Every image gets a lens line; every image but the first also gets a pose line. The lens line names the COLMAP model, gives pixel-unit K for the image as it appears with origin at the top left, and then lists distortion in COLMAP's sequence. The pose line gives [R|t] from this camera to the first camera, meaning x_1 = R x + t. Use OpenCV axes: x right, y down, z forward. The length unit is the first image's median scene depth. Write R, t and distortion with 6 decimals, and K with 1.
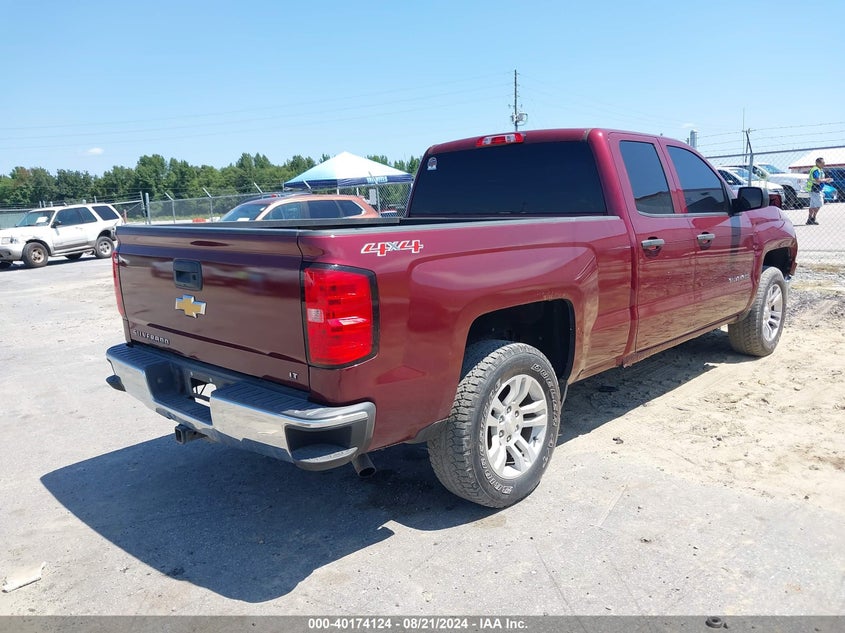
lens RADIAL K [[677.3, 0, 417.0], [0, 677.3, 315.2], [0, 0, 1]] dist [-0.003817, -0.003463]
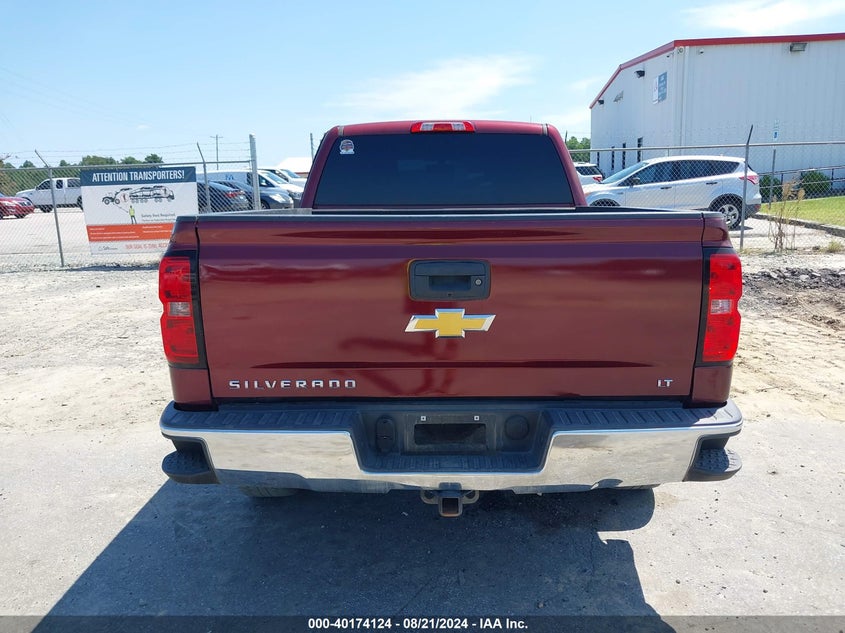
lens RADIAL K [[677.3, 0, 416.1], [0, 677.3, 315.1], [0, 0, 1]] dist [-0.003817, -0.003463]
pose [[0.728035, -0.104026, 0.677602, -0.525113], [0.106830, 0.993560, 0.037750, -0.032830], [-0.677165, 0.044905, 0.734460, 0.310330]]
